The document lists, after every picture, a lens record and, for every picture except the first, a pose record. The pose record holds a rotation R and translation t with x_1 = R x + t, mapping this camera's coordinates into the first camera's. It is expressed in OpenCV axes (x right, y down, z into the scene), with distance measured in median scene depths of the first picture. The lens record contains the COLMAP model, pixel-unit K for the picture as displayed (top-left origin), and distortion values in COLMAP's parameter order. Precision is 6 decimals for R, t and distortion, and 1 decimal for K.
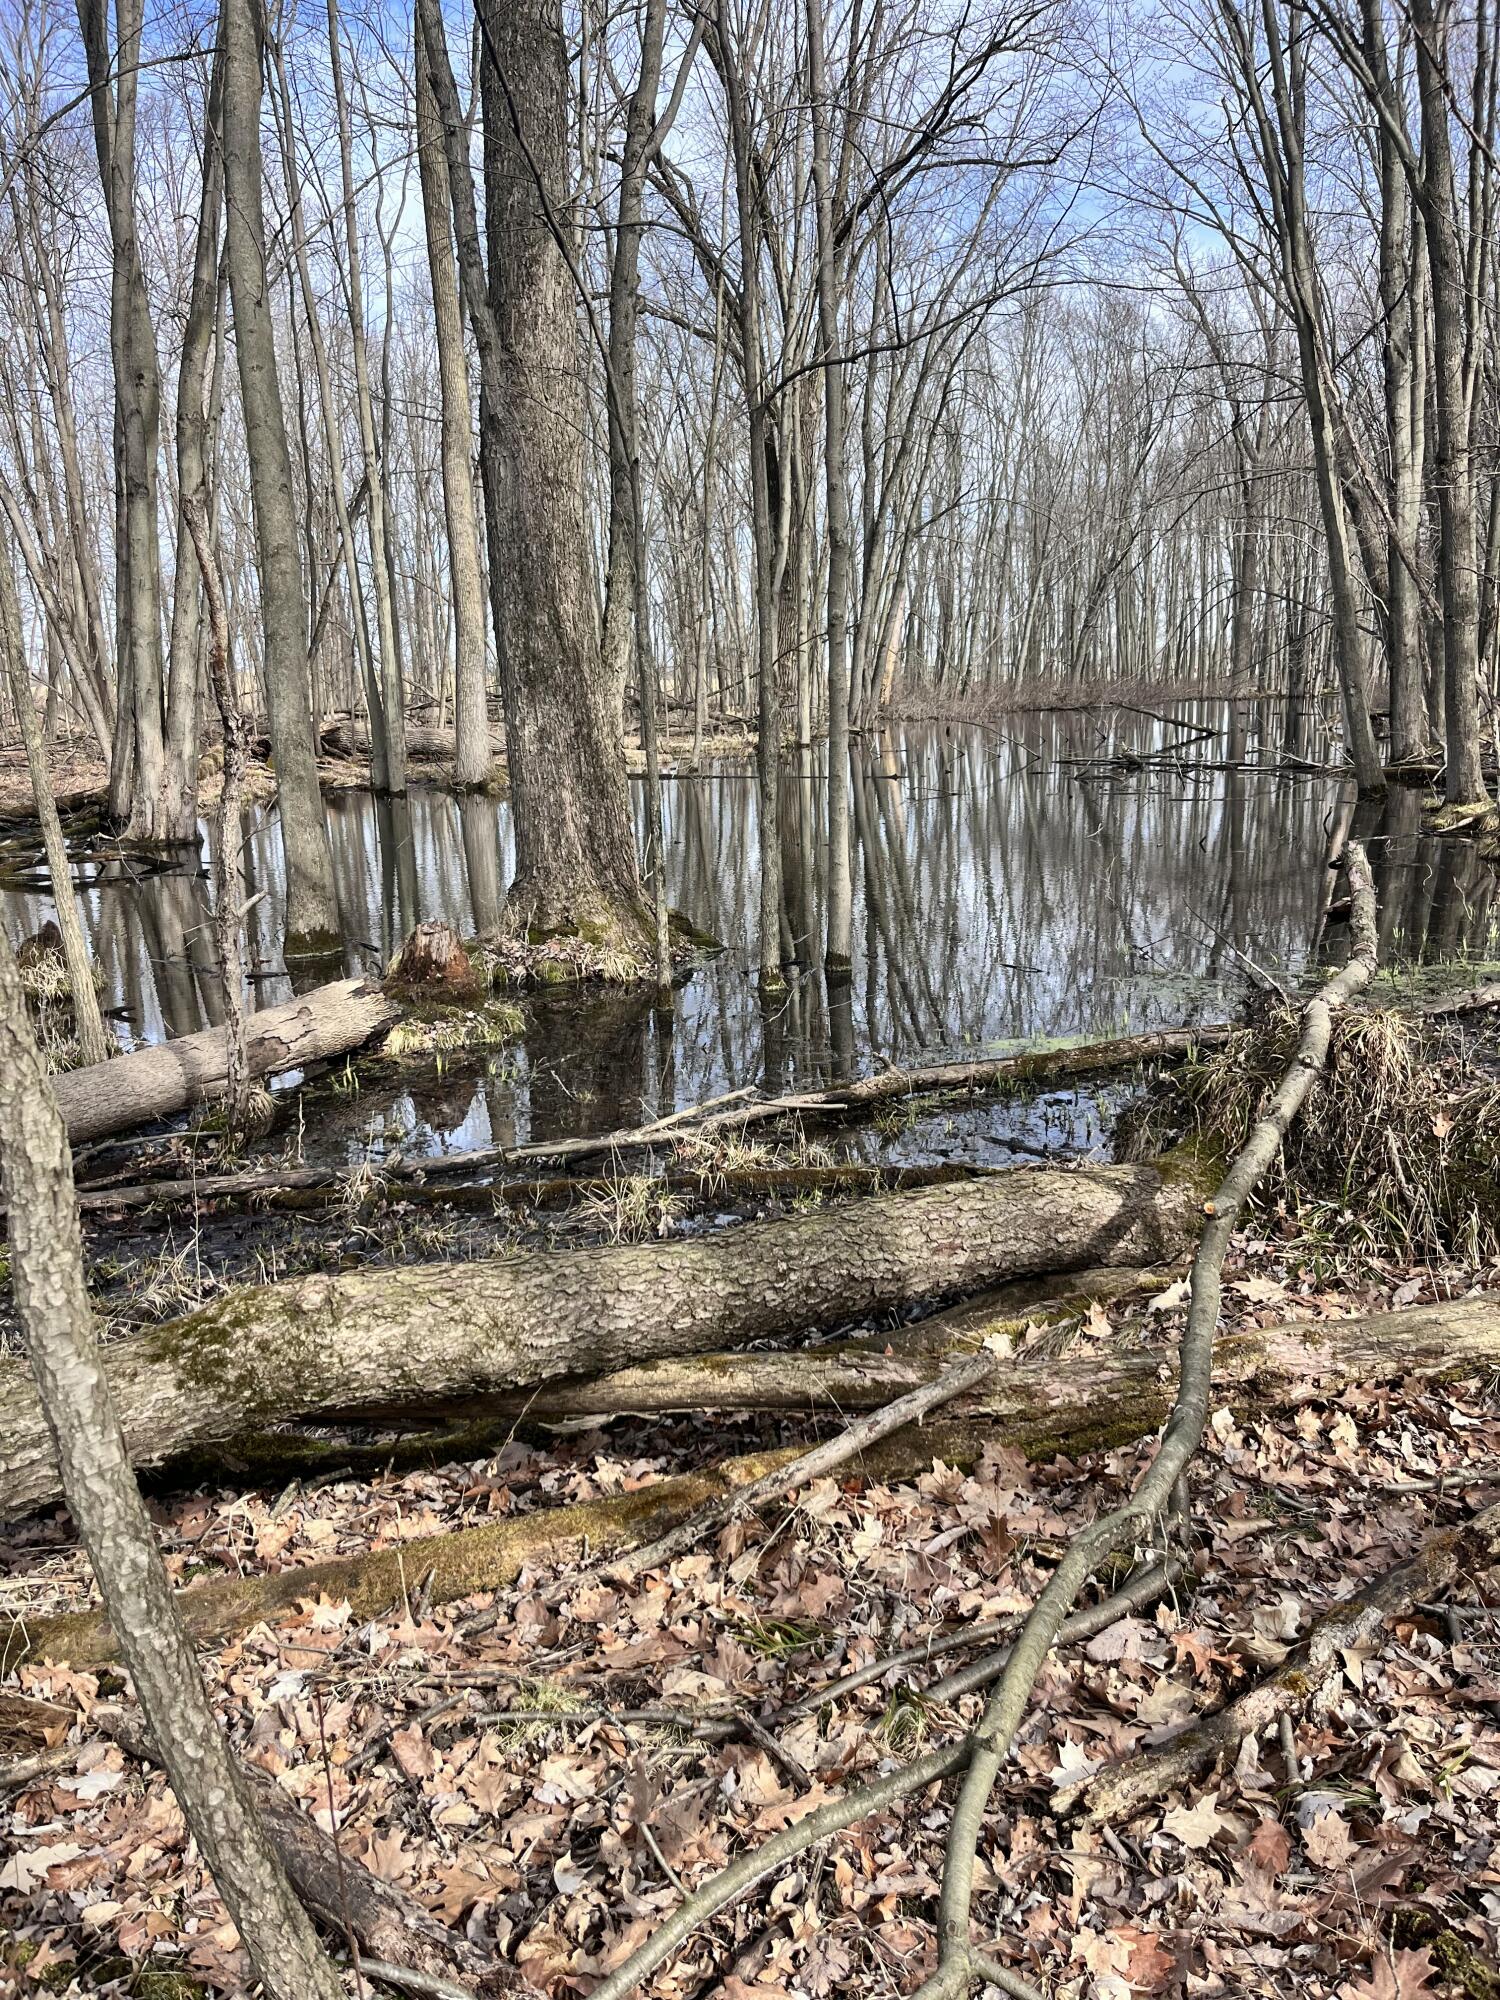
lens RADIAL K [[1499.1, 0, 750.0], [0, 1499.1, 1000.0], [0, 0, 1]] dist [0.020290, -0.046928]
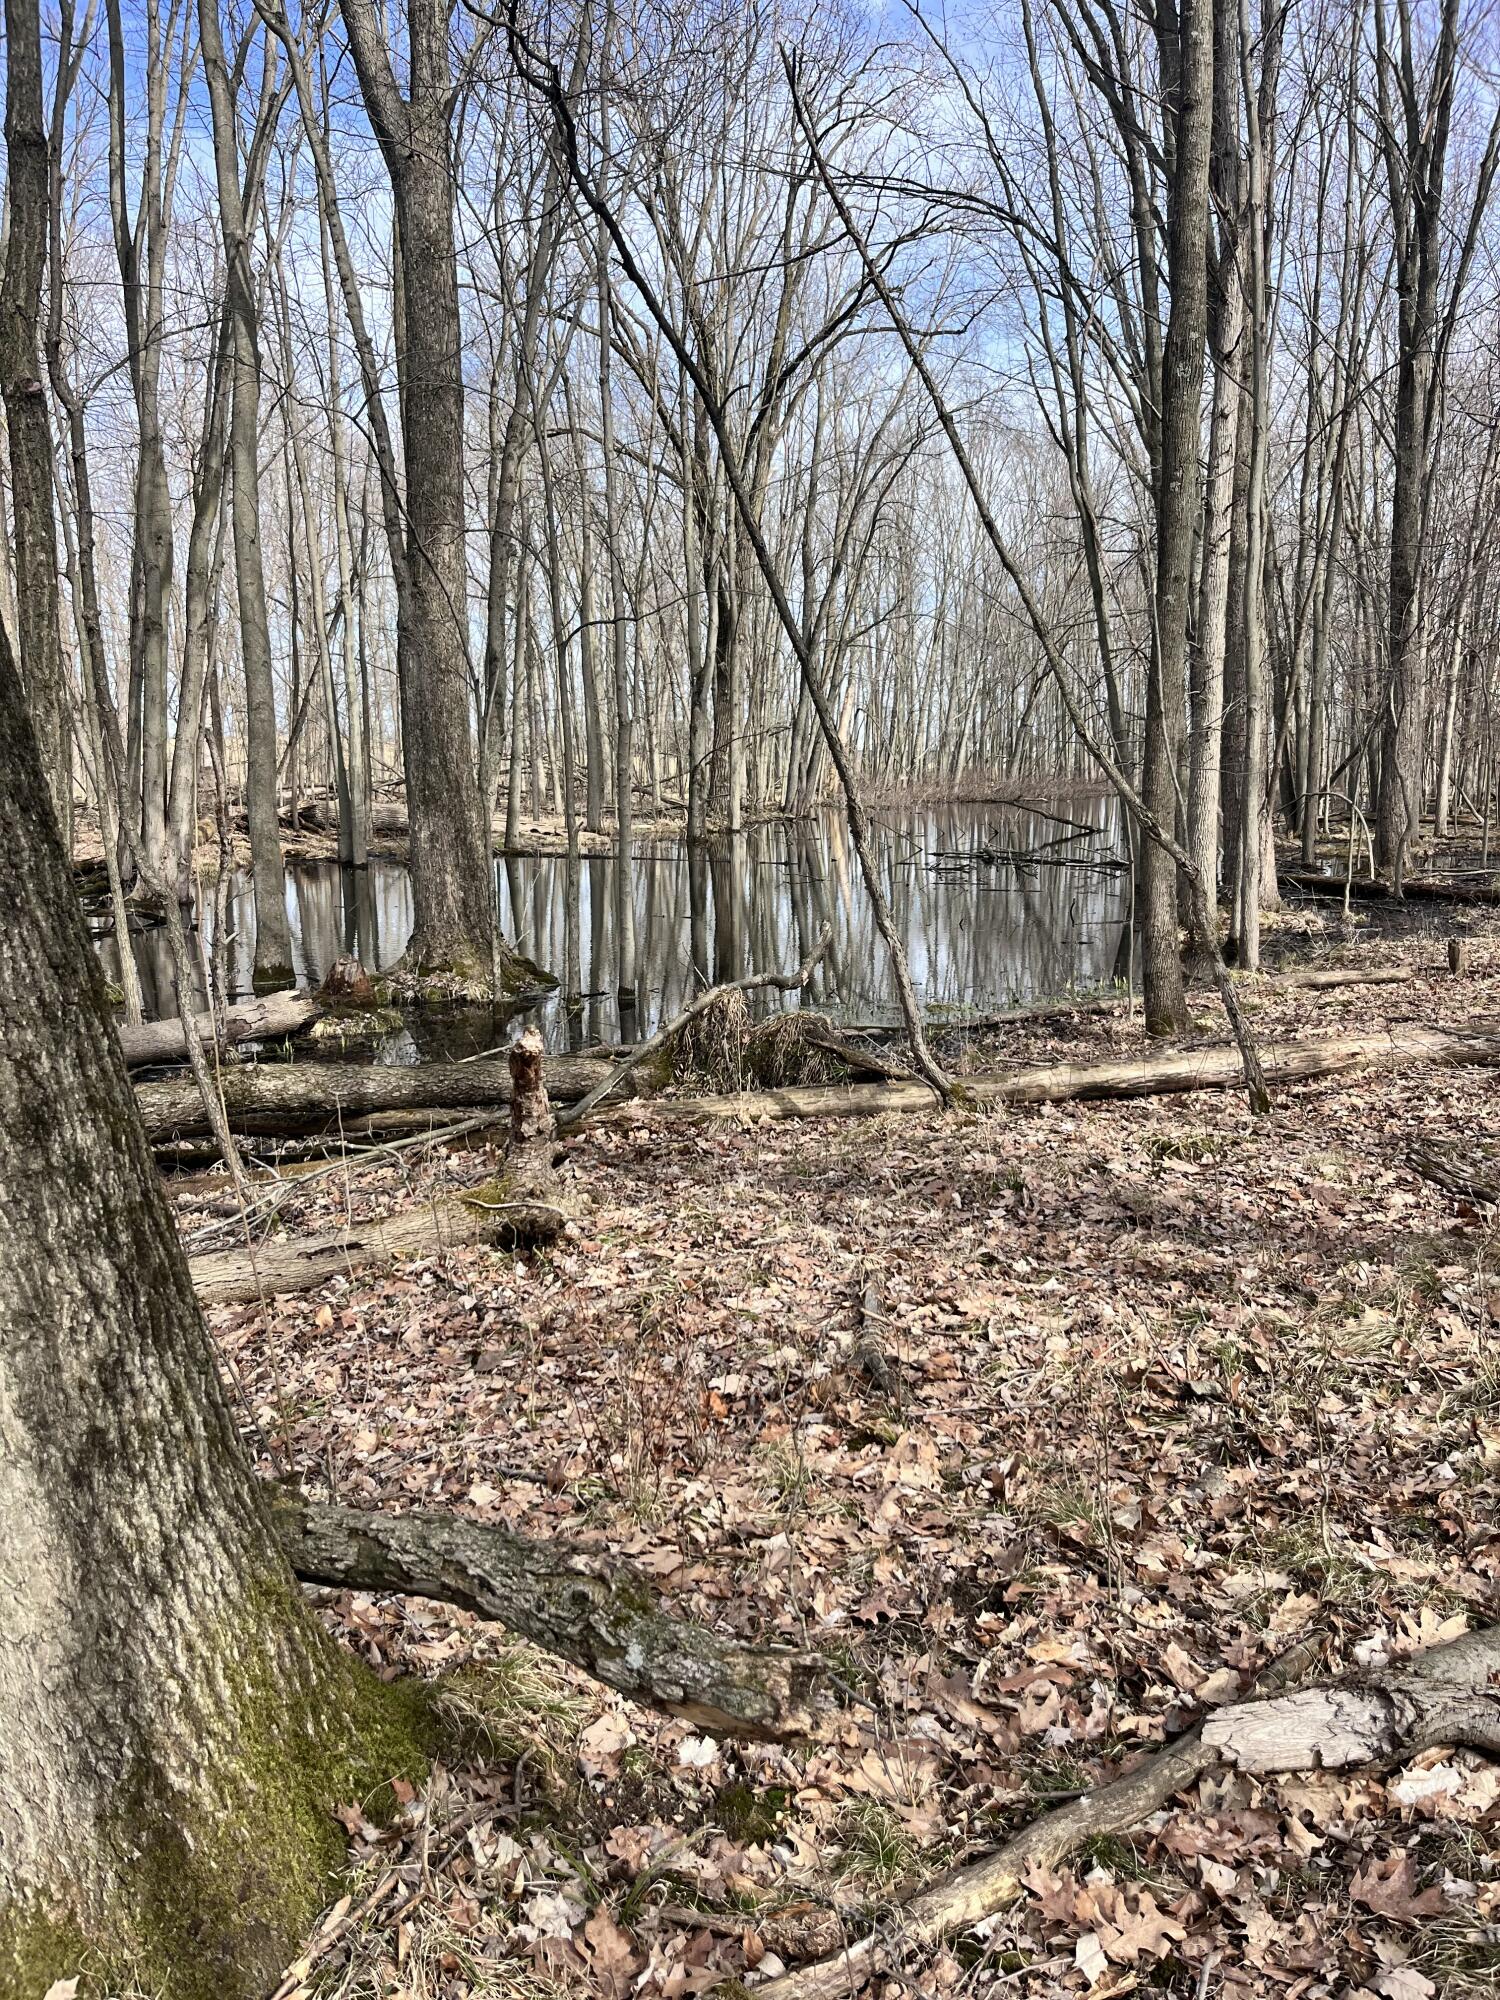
lens RADIAL K [[1410.7, 0, 750.0], [0, 1410.7, 1000.0], [0, 0, 1]] dist [0.000028, -0.000611]
pose [[0.999139, 0.024284, 0.033631, 0.066968], [-0.022714, 0.998670, -0.046292, 0.021380], [-0.034710, 0.045488, 0.998362, -0.202672]]
